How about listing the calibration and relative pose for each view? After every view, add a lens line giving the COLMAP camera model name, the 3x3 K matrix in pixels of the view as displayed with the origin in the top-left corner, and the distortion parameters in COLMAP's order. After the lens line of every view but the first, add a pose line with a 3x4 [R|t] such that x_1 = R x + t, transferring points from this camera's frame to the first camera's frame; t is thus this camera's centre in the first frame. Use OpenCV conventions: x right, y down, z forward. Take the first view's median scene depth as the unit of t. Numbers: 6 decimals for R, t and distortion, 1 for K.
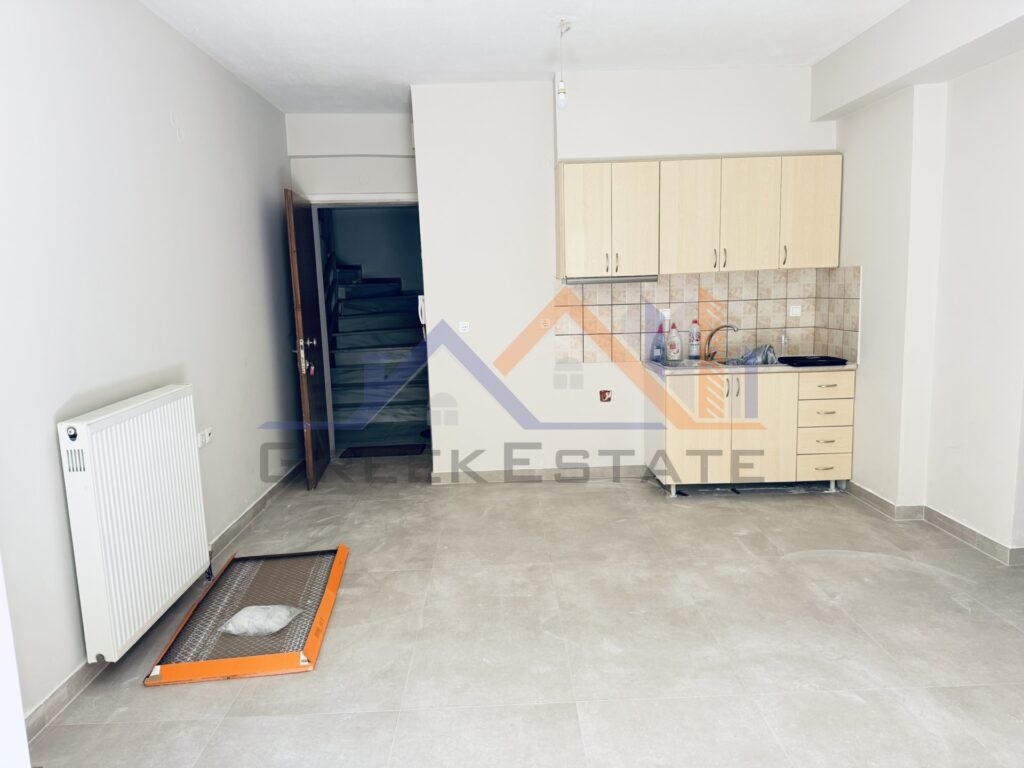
lens RADIAL K [[722.3, 0, 512.3], [0, 722.3, 386.9], [0, 0, 1]] dist [0.011860, -0.028308]
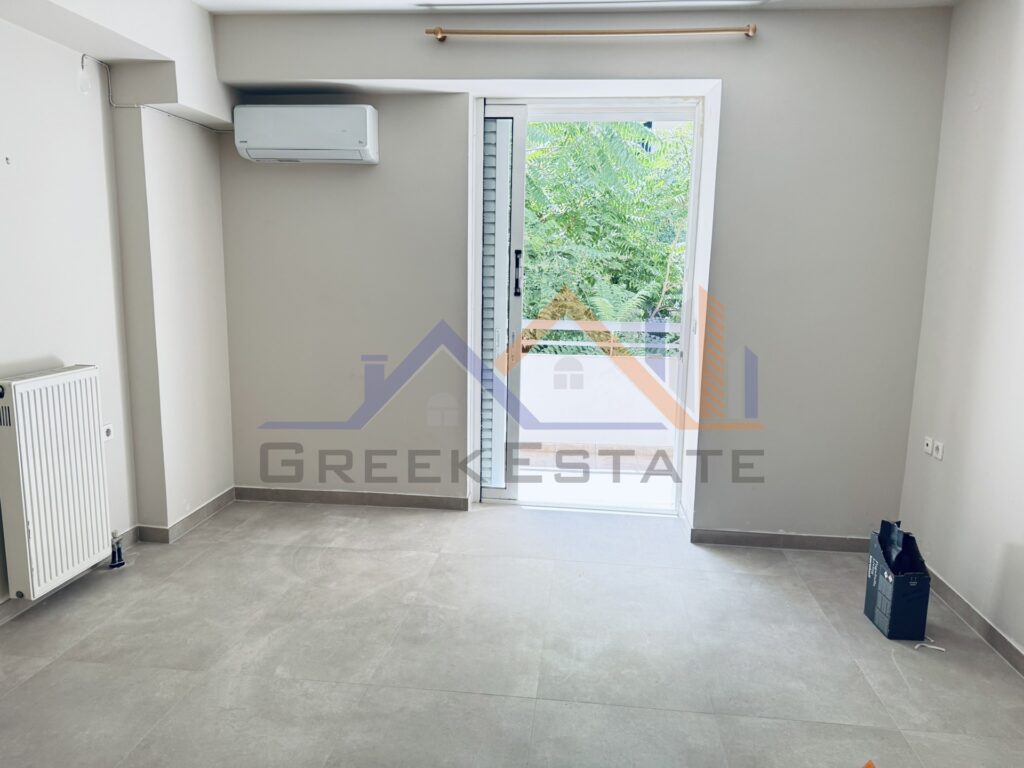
lens RADIAL K [[722.3, 0, 512.8], [0, 722.3, 381.9], [0, 0, 1]] dist [0.011860, -0.028308]
pose [[-0.989671, -0.009288, 0.143056, -0.011124], [0.035131, 0.951757, 0.304834, -0.167081], [-0.138986, 0.306711, -0.941600, 1.027641]]
